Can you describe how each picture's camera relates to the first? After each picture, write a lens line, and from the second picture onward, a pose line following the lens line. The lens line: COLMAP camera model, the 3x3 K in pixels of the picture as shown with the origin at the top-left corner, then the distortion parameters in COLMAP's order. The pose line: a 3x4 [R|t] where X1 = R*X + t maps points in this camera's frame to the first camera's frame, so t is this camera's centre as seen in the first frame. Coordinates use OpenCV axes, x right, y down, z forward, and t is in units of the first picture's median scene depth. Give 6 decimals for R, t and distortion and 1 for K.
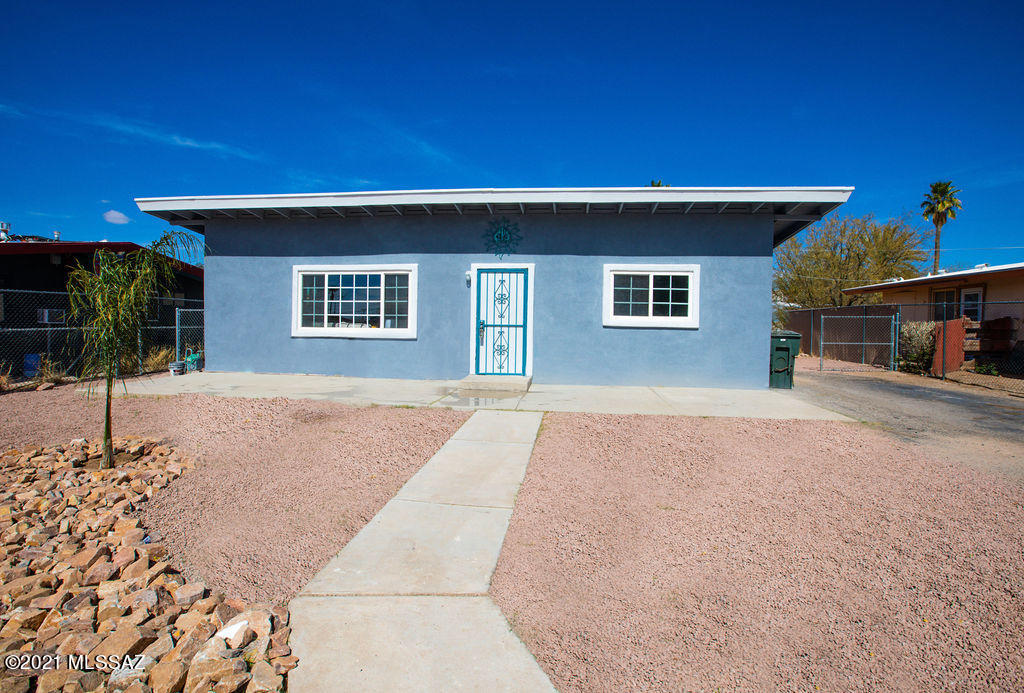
lens RADIAL K [[493.8, 0, 512.0], [0, 493.8, 346.5], [0, 0, 1]] dist [-0.046211, 0.000494]
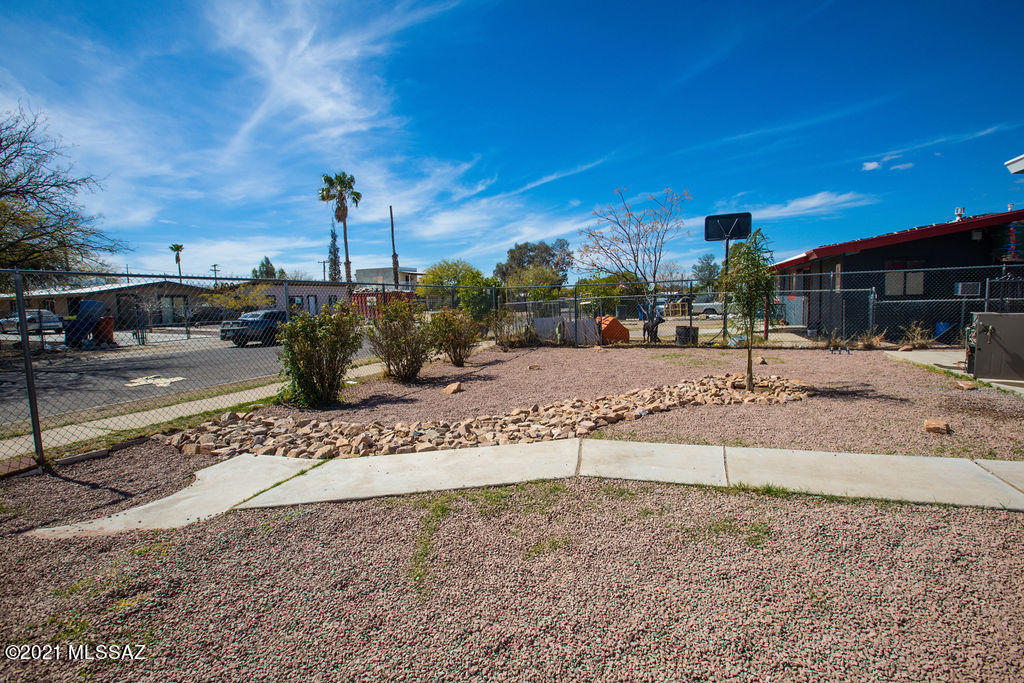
lens RADIAL K [[466.3, 0, 510.5], [0, 466.3, 341.9], [0, 0, 1]] dist [-0.047693, 0.017924]
pose [[-0.233196, 0.081387, -0.969018, 0.338318], [-0.026778, 0.995576, 0.090062, -0.008986], [0.972061, 0.046951, -0.229985, 0.276909]]
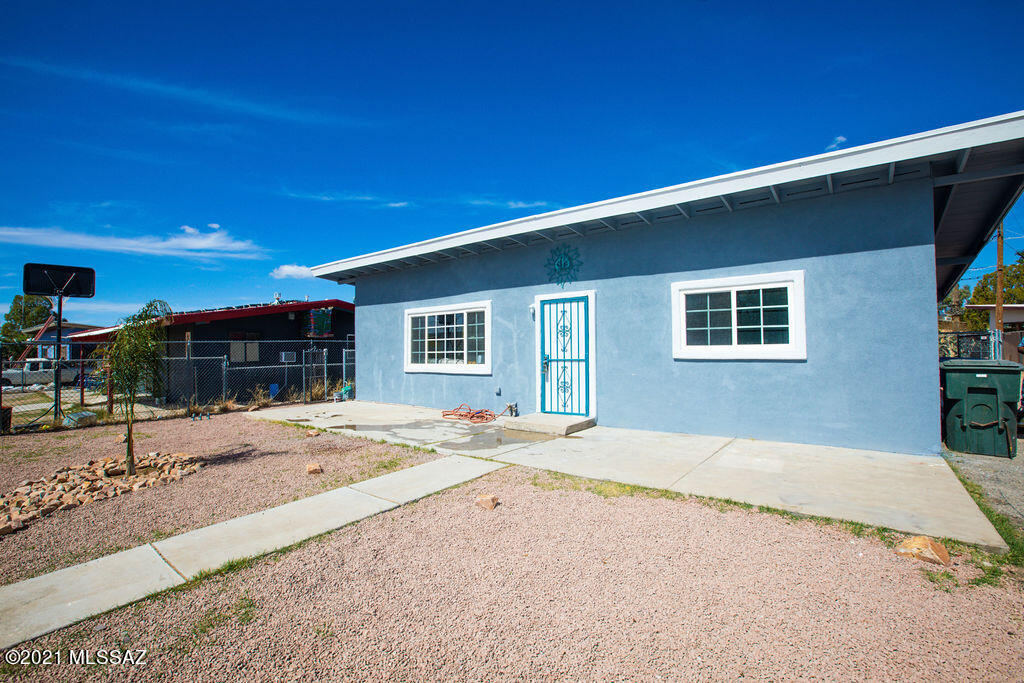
lens RADIAL K [[466.3, 0, 510.5], [0, 466.3, 341.9], [0, 0, 1]] dist [-0.047693, 0.017924]
pose [[0.860084, -0.035413, -0.508922, 0.334126], [0.000782, 0.997678, -0.068100, -0.017248], [0.510152, 0.058174, 0.858115, 0.205240]]
